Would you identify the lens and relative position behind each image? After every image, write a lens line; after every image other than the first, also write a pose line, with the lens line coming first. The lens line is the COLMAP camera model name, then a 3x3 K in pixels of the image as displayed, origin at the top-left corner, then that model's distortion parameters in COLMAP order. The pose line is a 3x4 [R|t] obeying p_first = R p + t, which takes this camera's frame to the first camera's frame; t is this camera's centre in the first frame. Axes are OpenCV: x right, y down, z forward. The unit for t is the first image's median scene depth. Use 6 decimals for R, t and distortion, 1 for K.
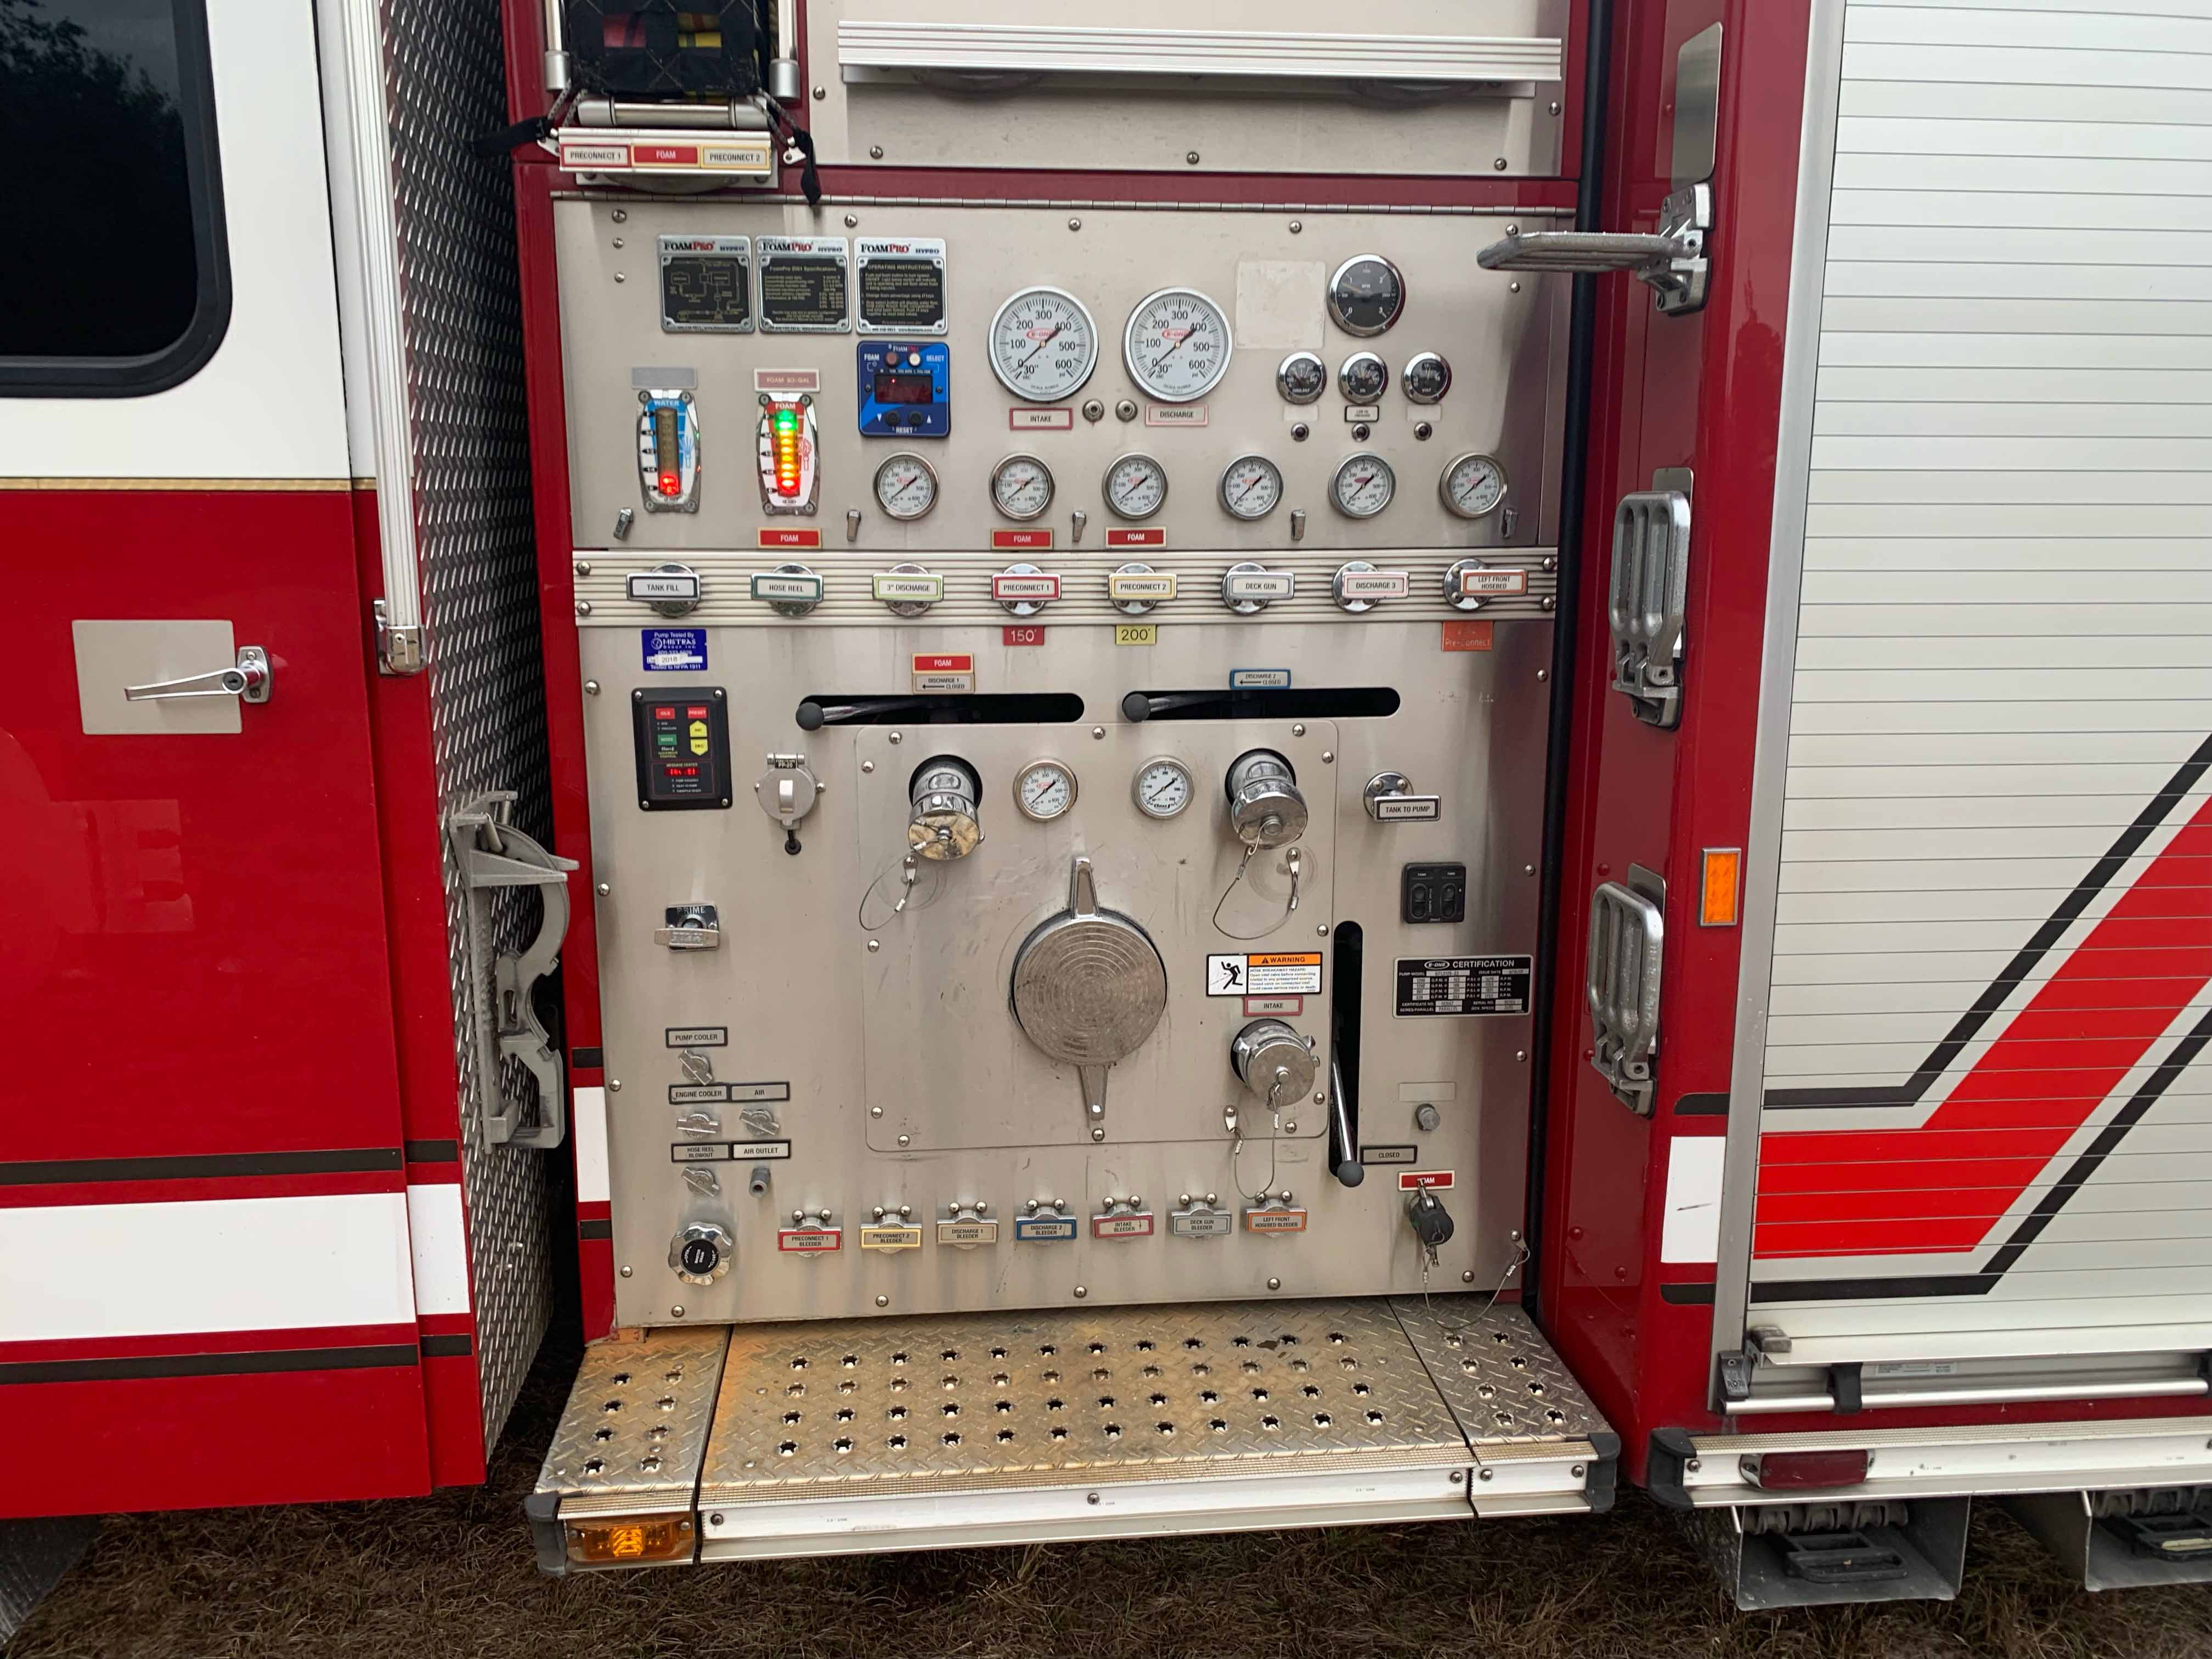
lens RADIAL K [[1776.9, 0, 1083.2], [0, 1776.9, 832.3], [0, 0, 1]] dist [0.209515, -0.545740]
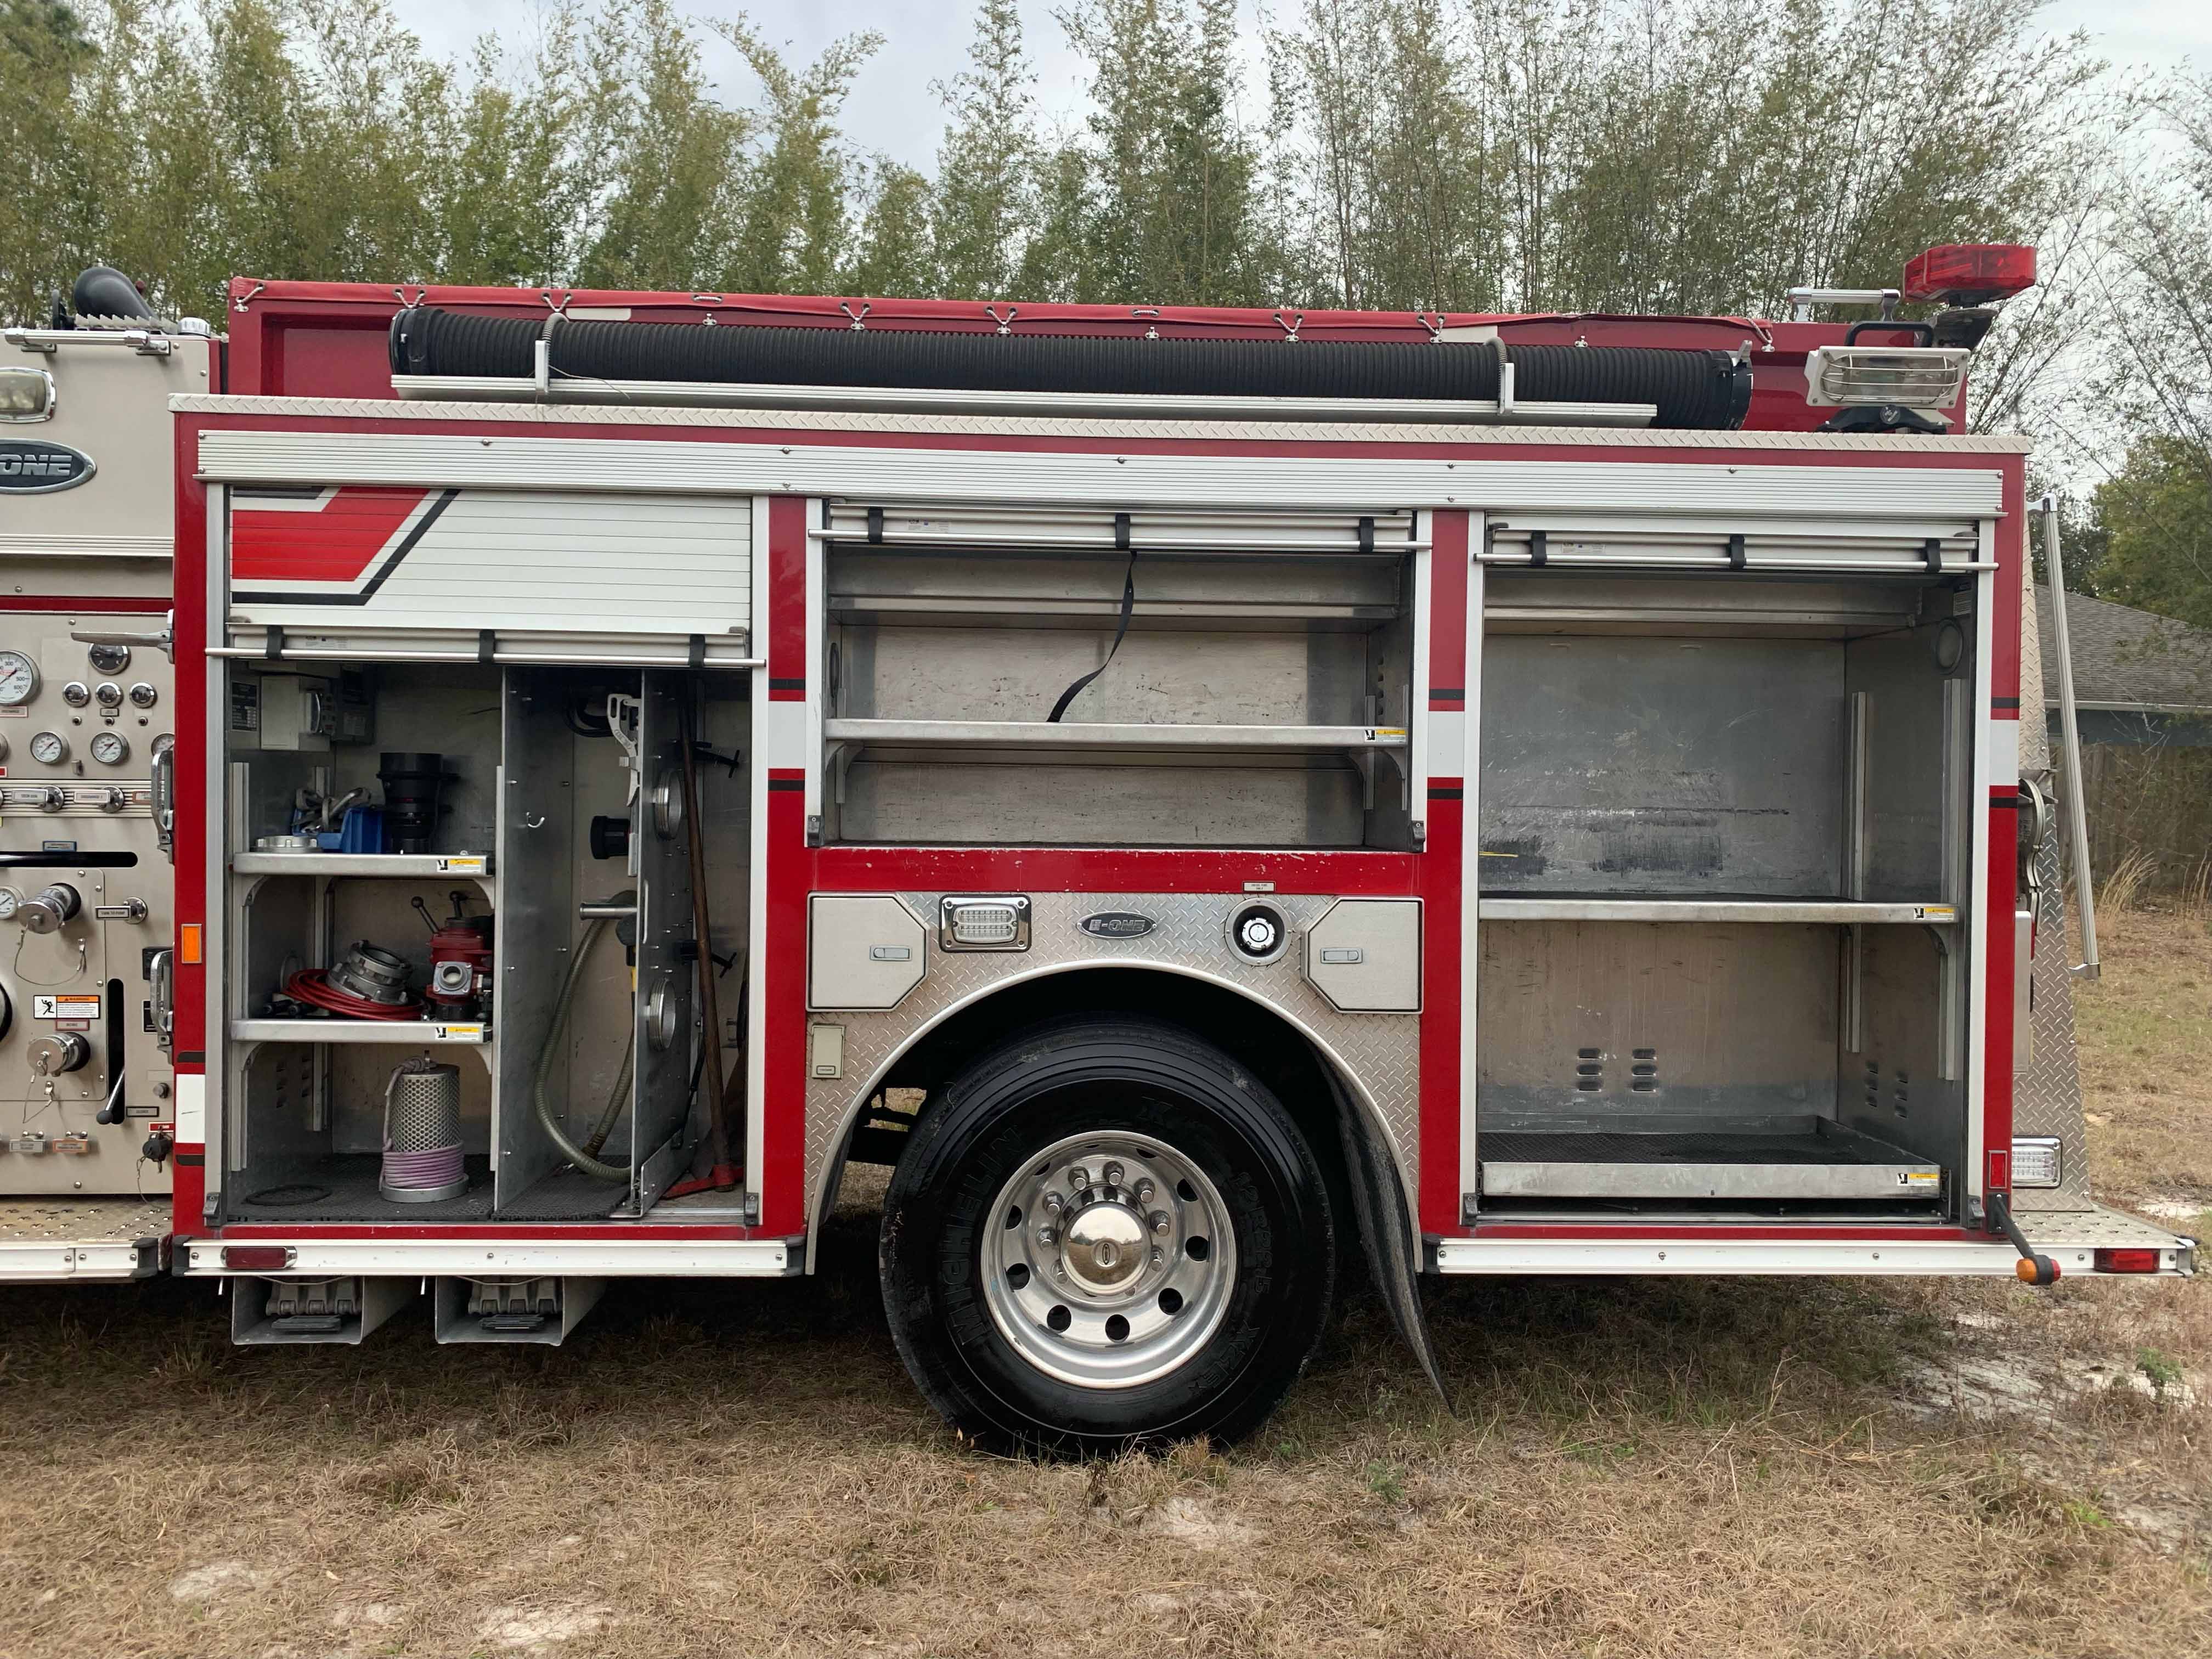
lens RADIAL K [[1694.4, 0, 1097.2], [0, 1694.4, 822.2], [0, 0, 1]] dist [0.086383, -0.138649]
pose [[0.999305, 0.007668, -0.036490, 1.316893], [-0.013655, 0.985903, -0.166761, 0.184934], [0.034697, 0.167144, 0.985322, -0.793134]]
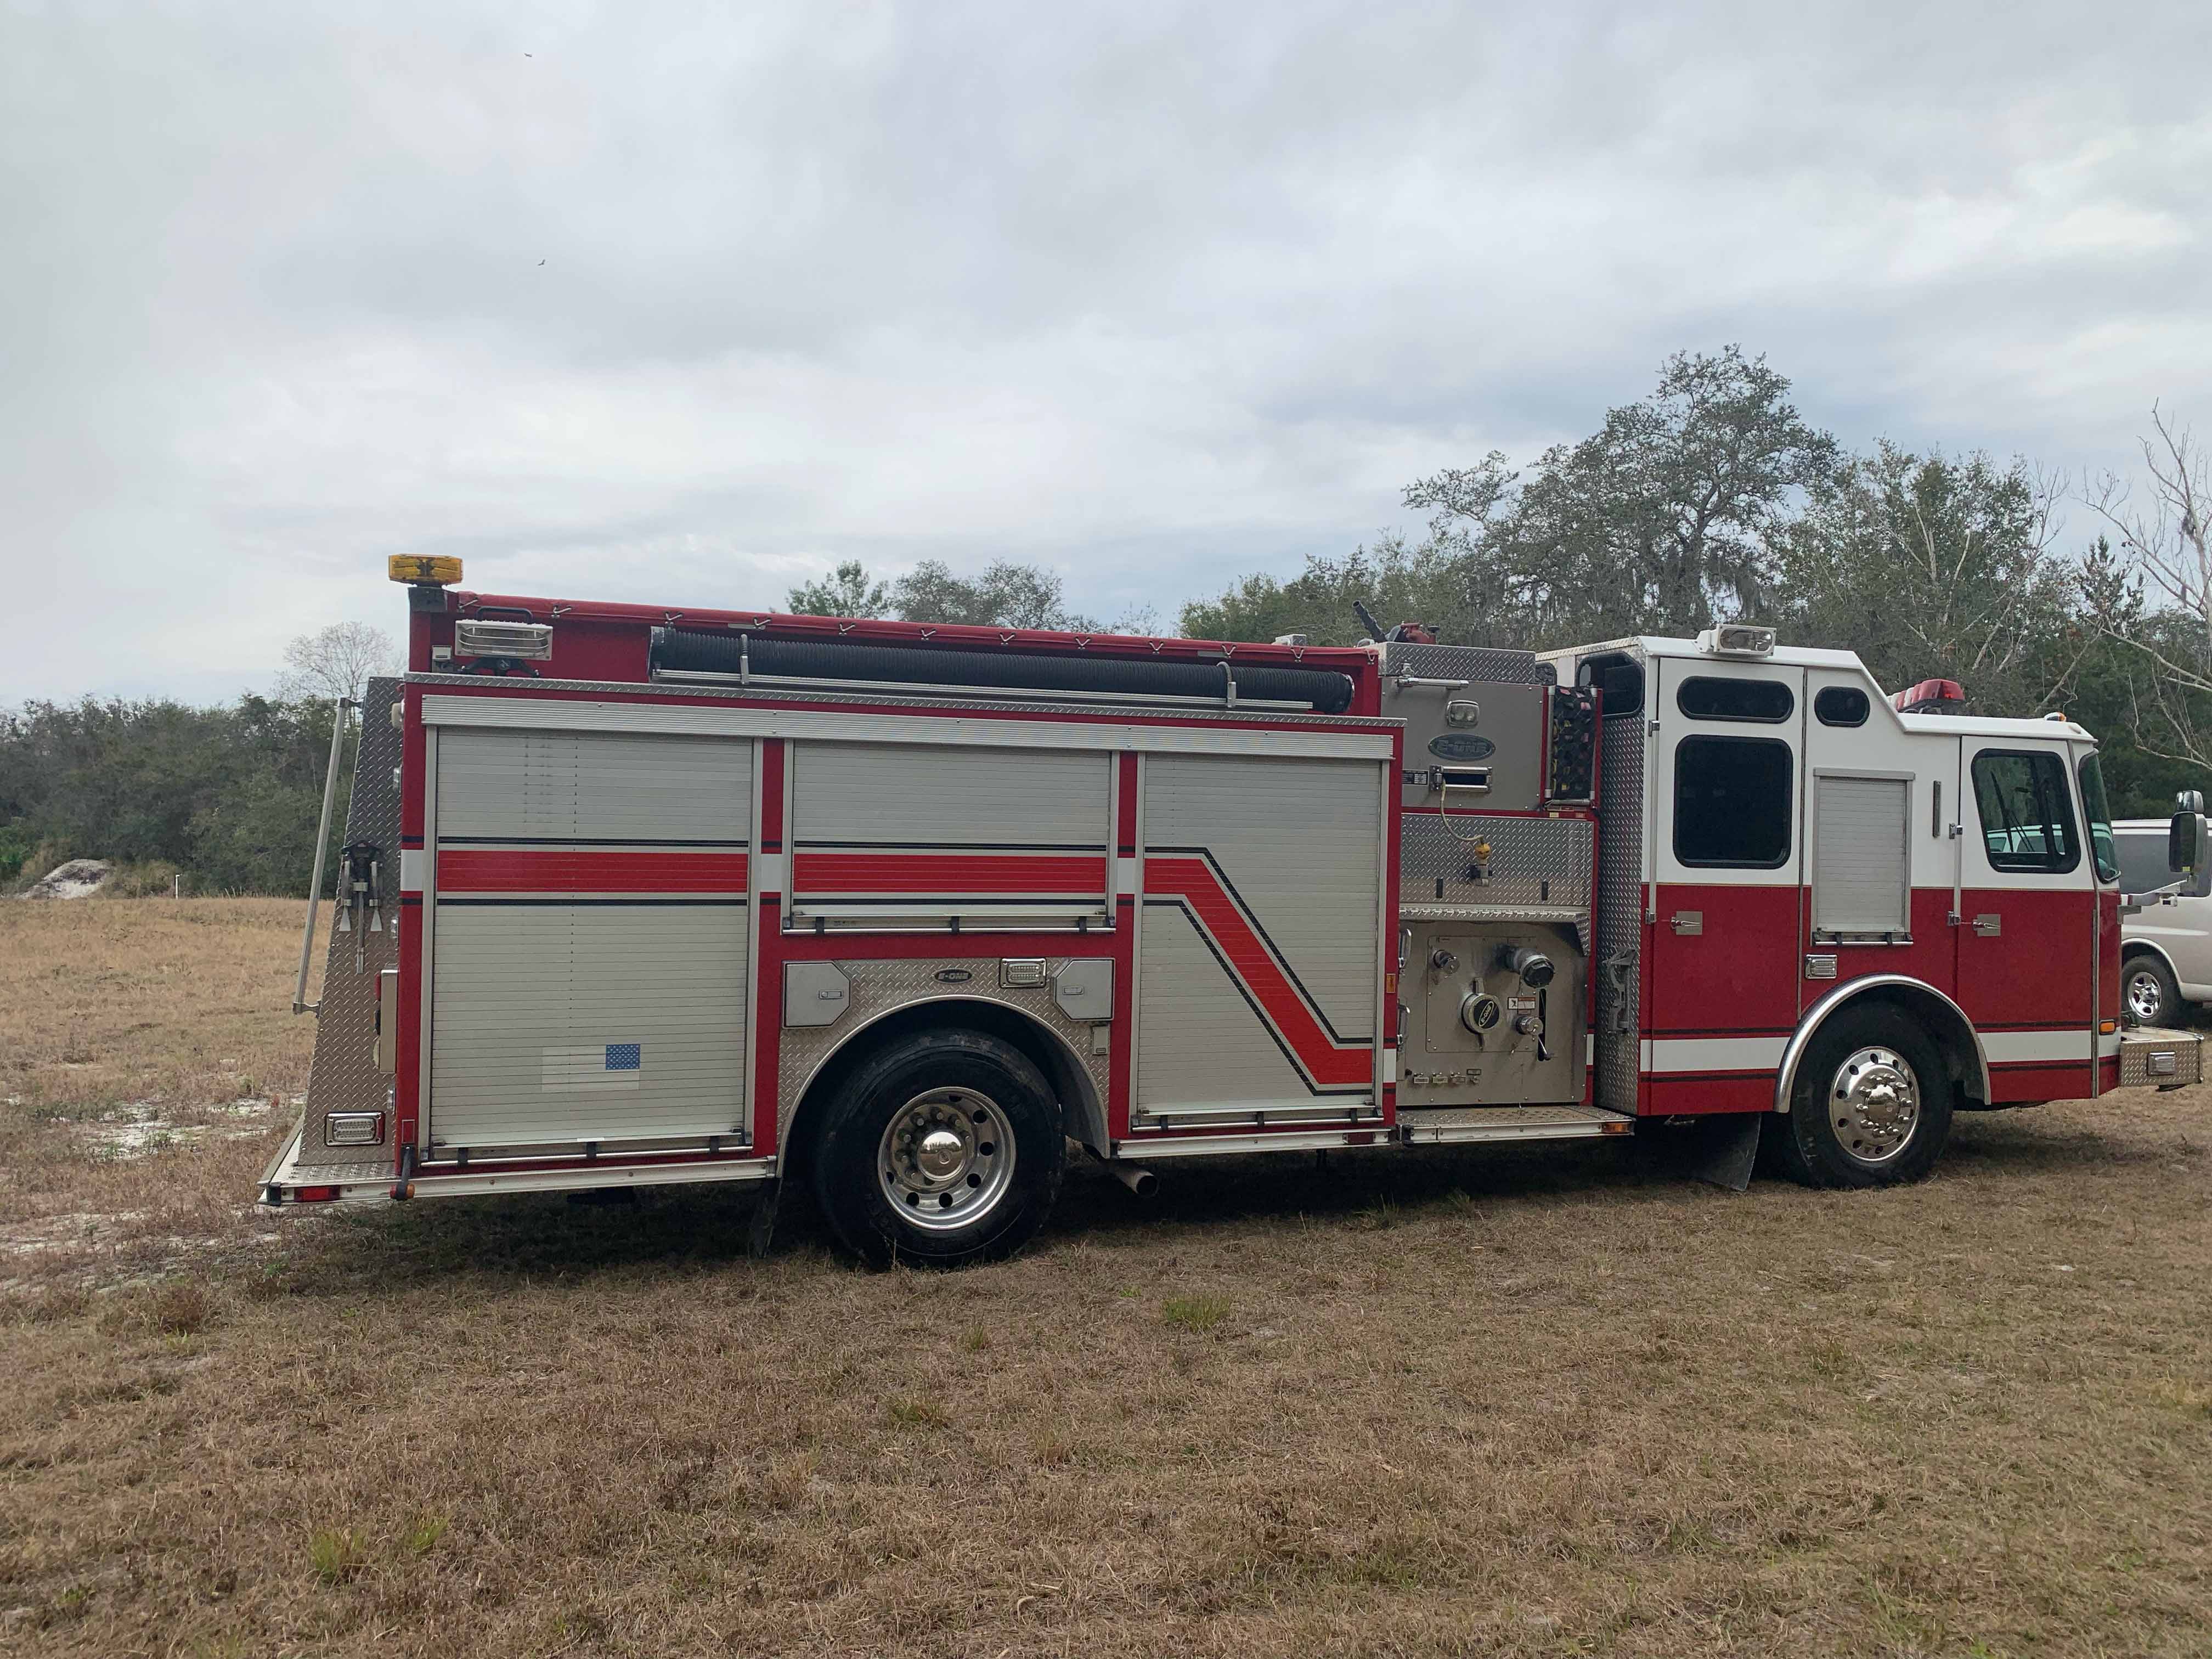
lens RADIAL K [[1672.6, 0, 1109.8], [0, 1672.6, 805.0], [0, 0, 1]] dist [0.079599, -0.129749]
pose [[0.969594, 0.019381, 0.243952, 0.771365], [0.025378, 0.983521, -0.179003, 0.253680], [-0.243401, 0.179751, 0.953124, -2.214058]]
